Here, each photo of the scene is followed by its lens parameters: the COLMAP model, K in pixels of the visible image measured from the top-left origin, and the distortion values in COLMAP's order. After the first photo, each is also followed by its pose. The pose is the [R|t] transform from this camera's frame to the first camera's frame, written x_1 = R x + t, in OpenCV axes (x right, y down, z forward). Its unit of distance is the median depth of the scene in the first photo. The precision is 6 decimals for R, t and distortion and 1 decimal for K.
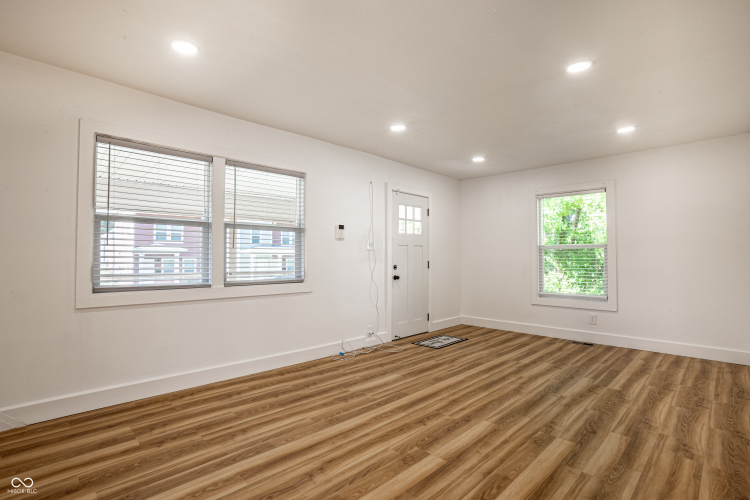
lens RADIAL K [[334.0, 0, 377.3], [0, 334.0, 251.8], [0, 0, 1]] dist [-0.064462, 0.021806]
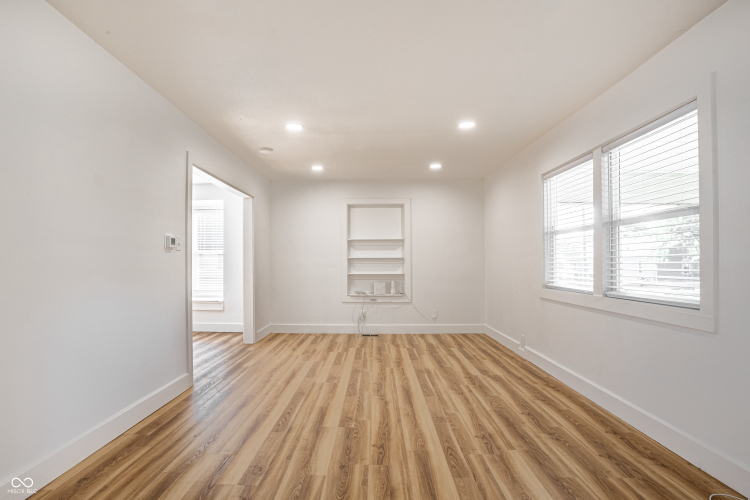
lens RADIAL K [[375.4, 0, 374.5], [0, 375.4, 259.3], [0, 0, 1]] dist [-0.079193, 0.037201]
pose [[-0.687793, -0.008311, -0.725859, 0.752040], [0.013744, 0.999606, -0.024468, 0.025971], [0.725777, -0.026805, -0.687408, 1.445661]]
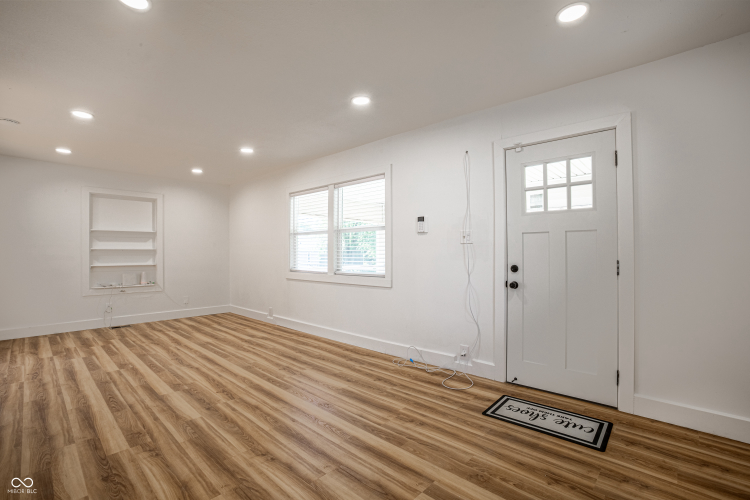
lens RADIAL K [[334.0, 0, 377.3], [0, 334.0, 251.8], [0, 0, 1]] dist [-0.064462, 0.021806]
pose [[0.088217, -0.008148, -0.996068, 1.178852], [0.021984, 0.999739, -0.006230, 0.022162], [0.995859, -0.021348, 0.088373, 1.252502]]
